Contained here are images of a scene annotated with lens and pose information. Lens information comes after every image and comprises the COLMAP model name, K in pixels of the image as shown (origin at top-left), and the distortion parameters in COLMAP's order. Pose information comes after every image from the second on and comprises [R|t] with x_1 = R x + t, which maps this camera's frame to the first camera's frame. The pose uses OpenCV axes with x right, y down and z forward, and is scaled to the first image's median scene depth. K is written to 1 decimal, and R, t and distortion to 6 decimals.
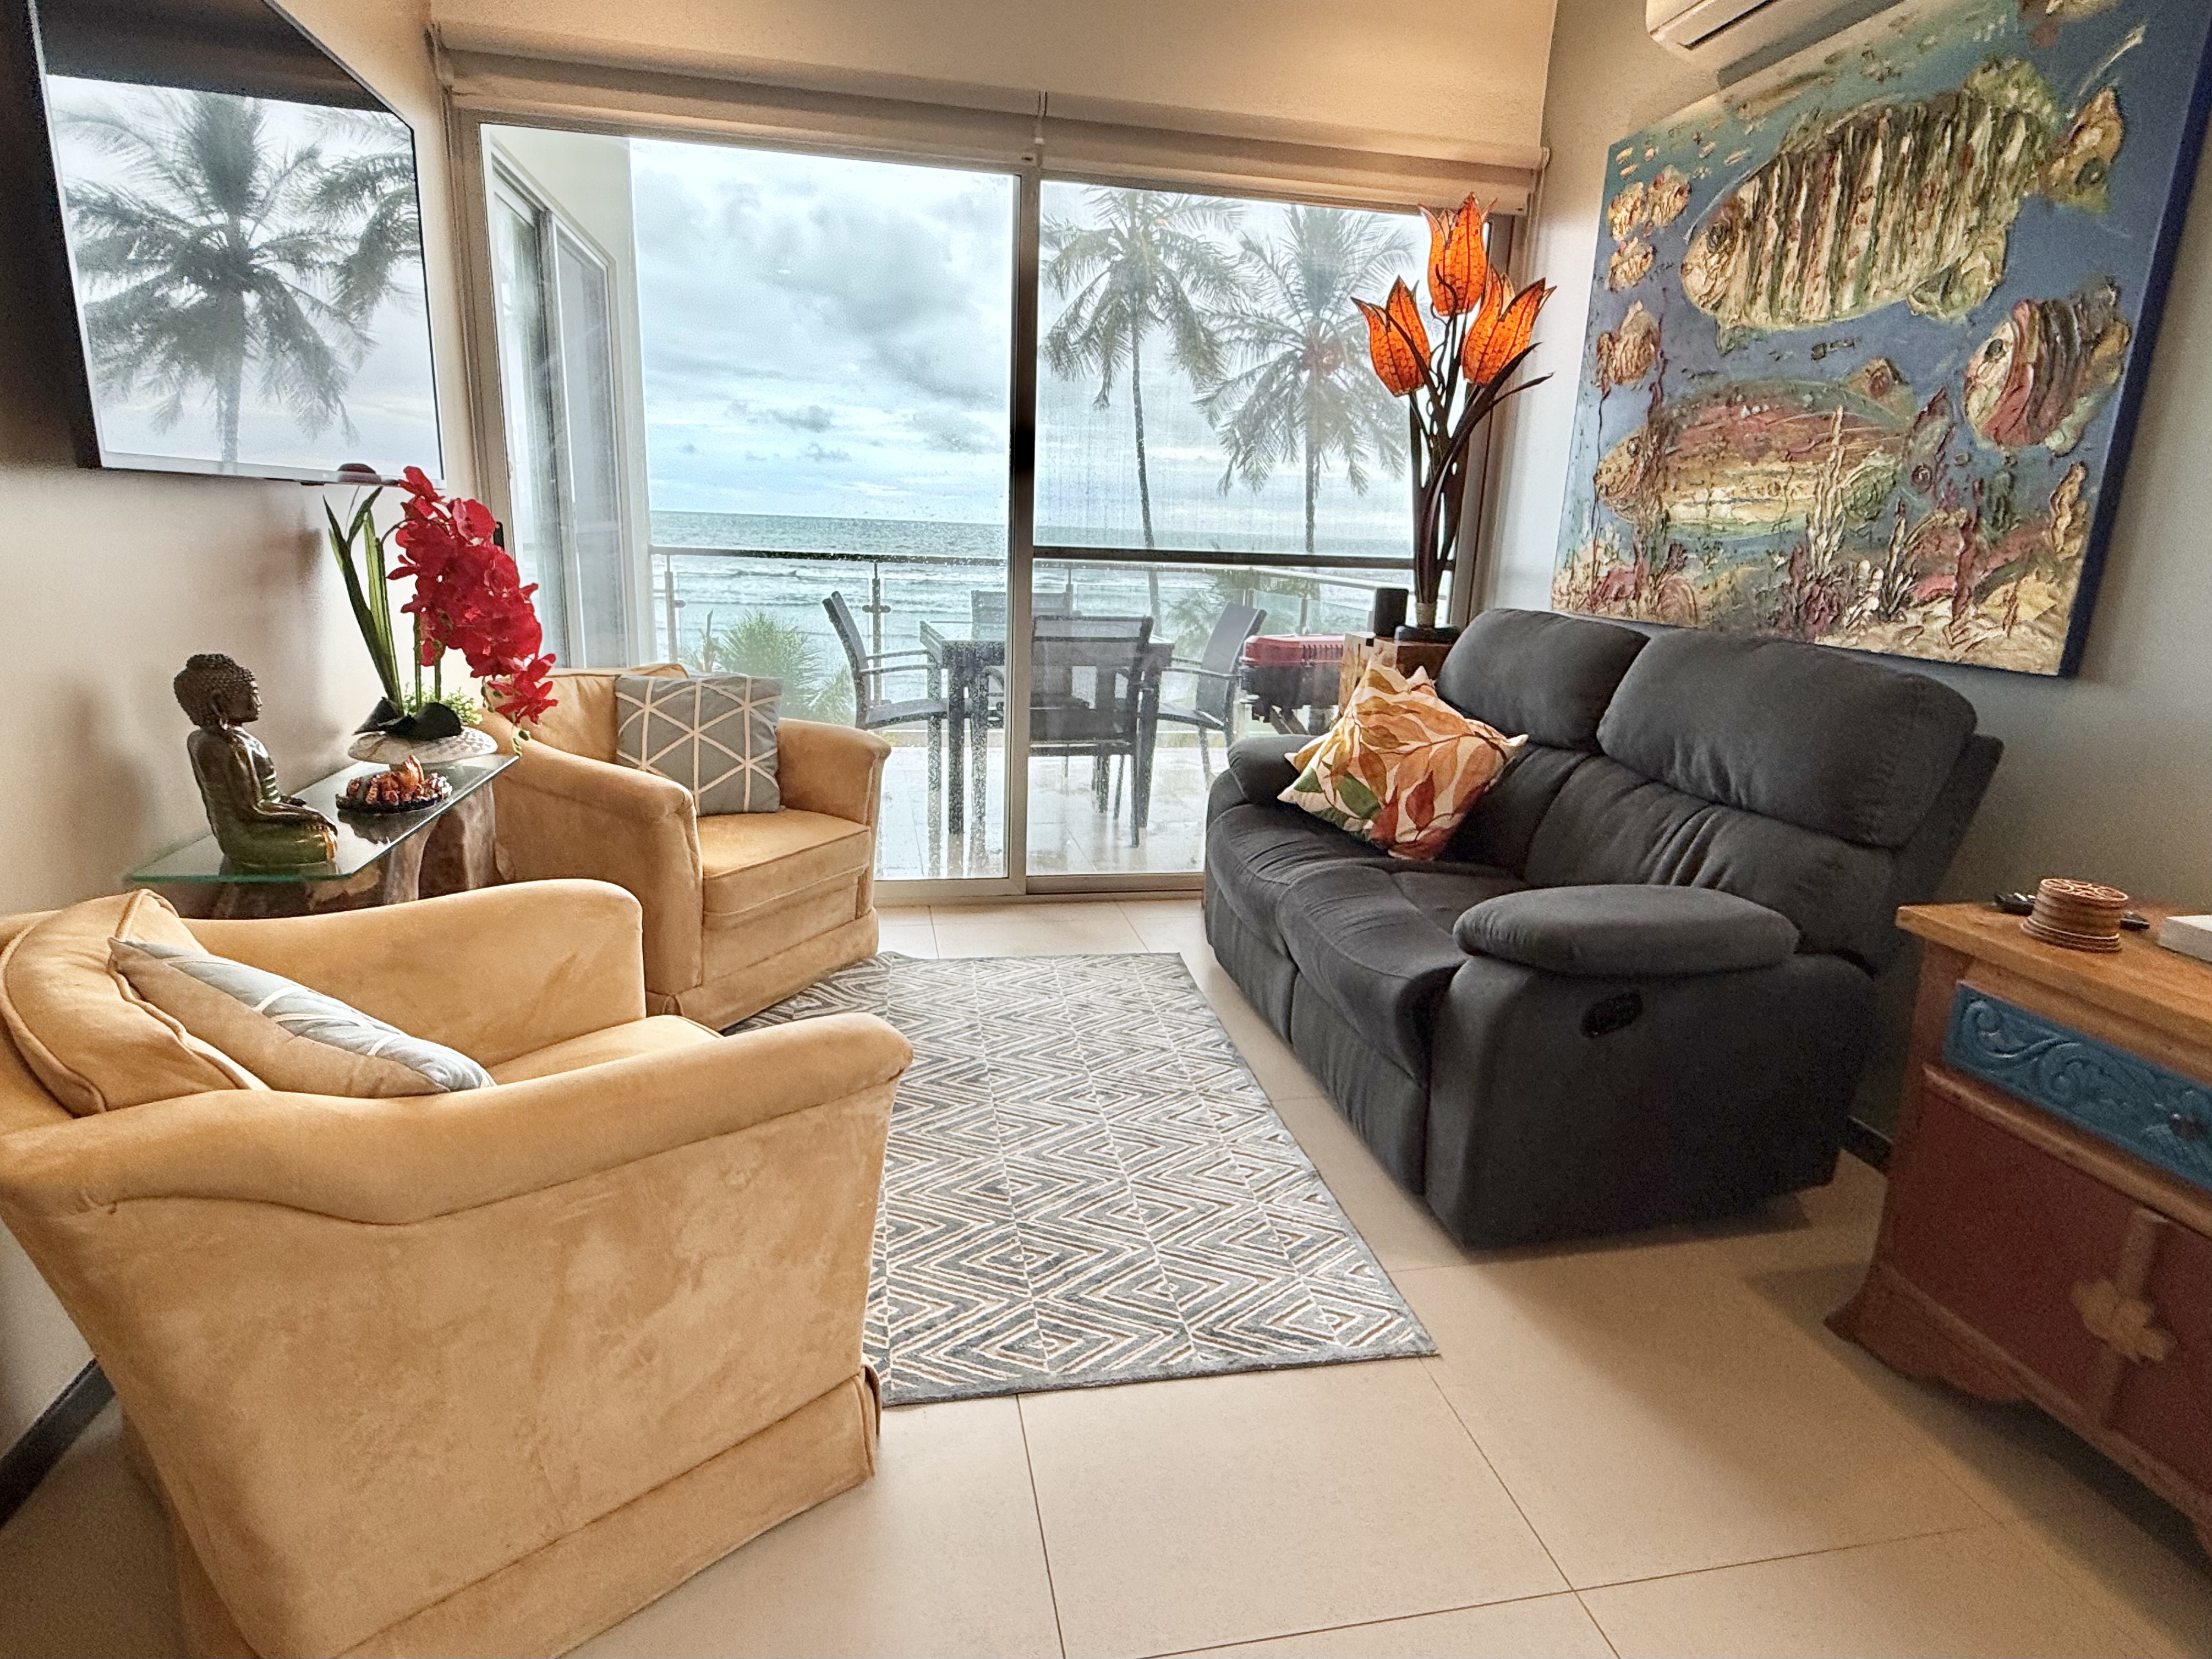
lens RADIAL K [[1225.6, 0, 1100.6], [0, 1225.6, 828.6], [0, 0, 1]] dist [-0.002002, -0.001072]
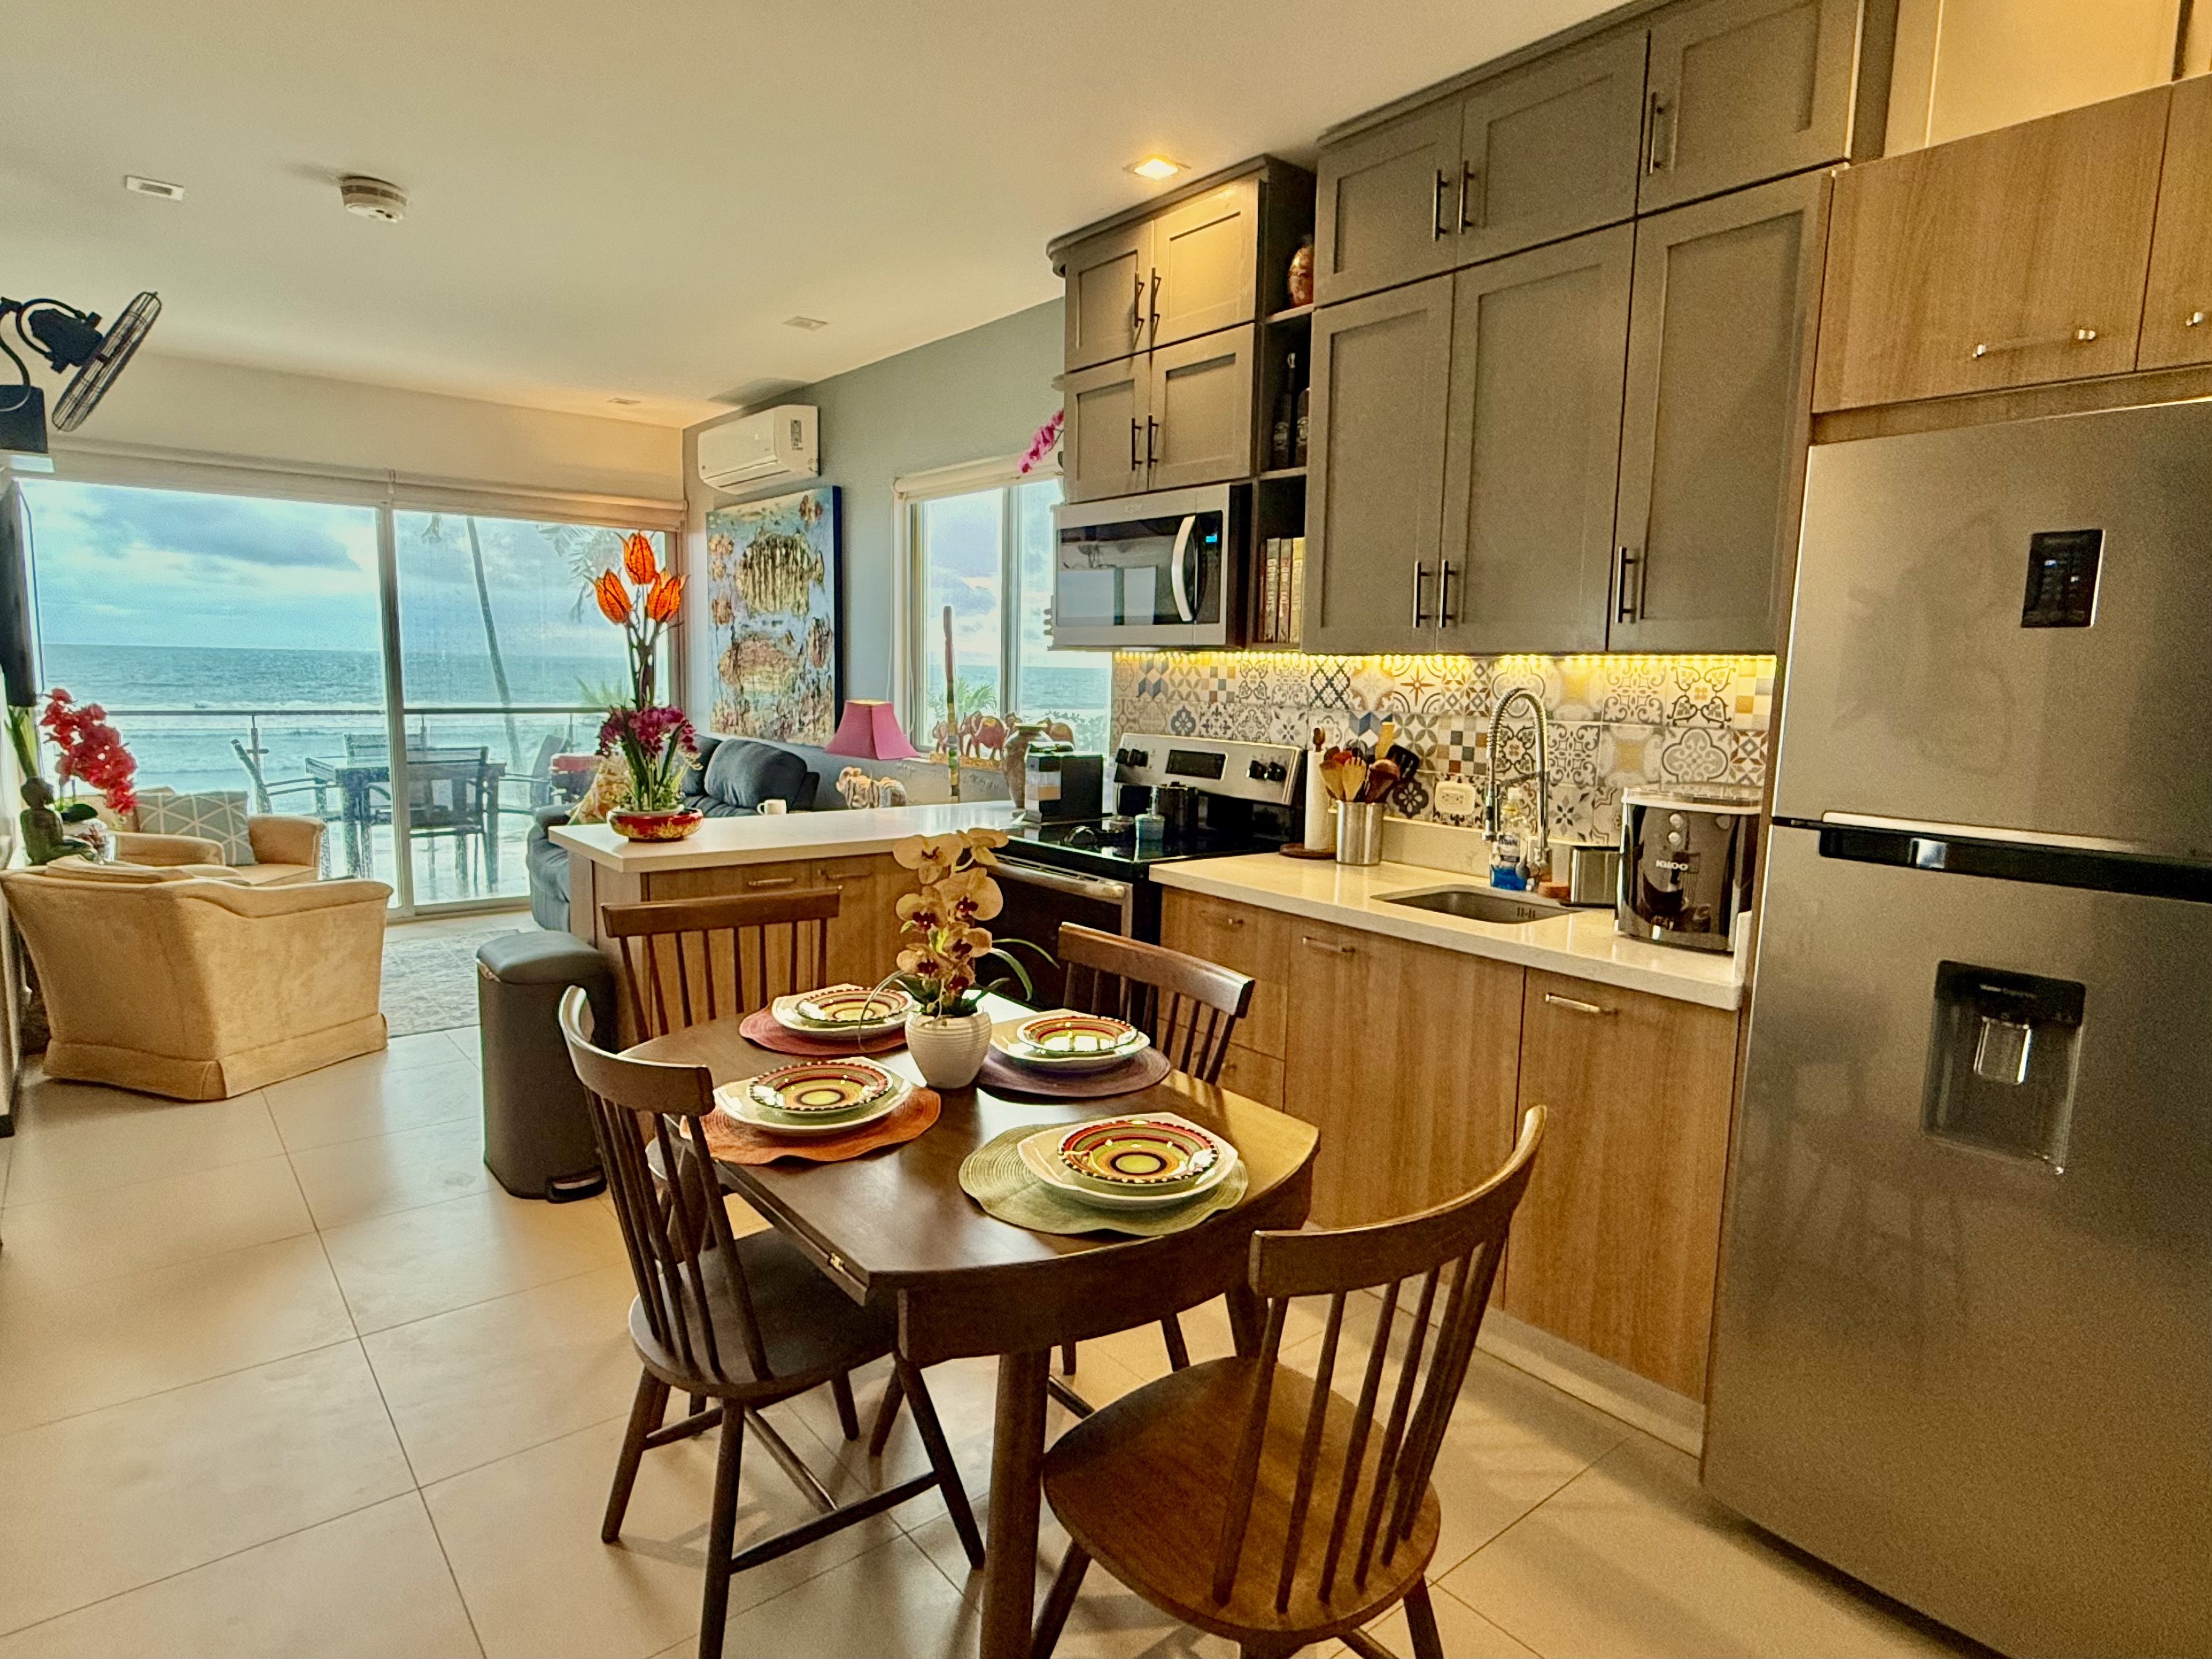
lens RADIAL K [[1225.6, 0, 1103.6], [0, 1225.6, 833.8], [0, 0, 1]] dist [-0.002002, -0.001072]
pose [[0.881759, -0.081802, 0.464553, -0.001089], [0.124636, 0.990251, -0.062199, 0.162152], [-0.454936, 0.112744, 0.883358, -0.883531]]
